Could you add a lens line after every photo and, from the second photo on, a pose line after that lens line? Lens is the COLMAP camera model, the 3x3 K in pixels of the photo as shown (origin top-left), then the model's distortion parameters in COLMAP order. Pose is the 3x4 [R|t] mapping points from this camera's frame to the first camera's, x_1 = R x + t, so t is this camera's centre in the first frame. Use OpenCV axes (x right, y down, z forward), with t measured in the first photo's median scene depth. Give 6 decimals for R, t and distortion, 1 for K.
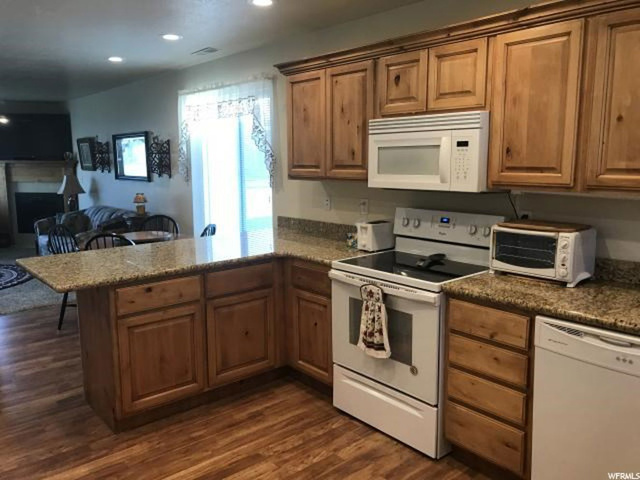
lens RADIAL K [[522.2, 0, 318.0], [0, 522.2, 237.7], [0, 0, 1]] dist [0.015890, 0.006461]
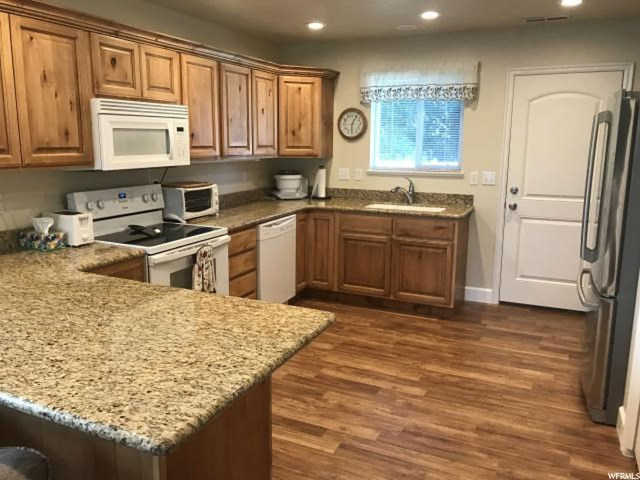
lens RADIAL K [[520.8, 0, 315.1], [0, 520.8, 237.9], [0, 0, 1]] dist [0.006630, 0.001476]
pose [[-0.412055, -0.160380, 0.896933, -0.949982], [0.140733, 0.961372, 0.236555, -0.154873], [-0.900225, 0.223702, -0.373567, 1.078011]]
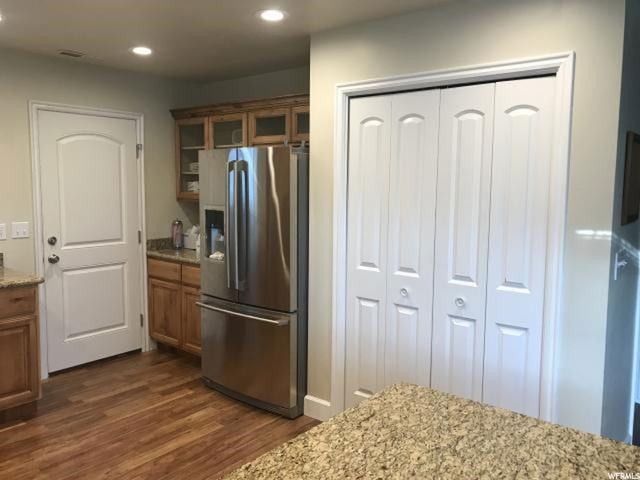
lens RADIAL K [[522.2, 0, 318.0], [0, 522.2, 237.7], [0, 0, 1]] dist [0.015890, 0.006461]
pose [[-0.983995, 0.017678, -0.177316, -0.231238], [-0.028499, 0.966646, 0.254526, -0.209346], [0.175901, 0.255506, -0.950671, 1.327422]]
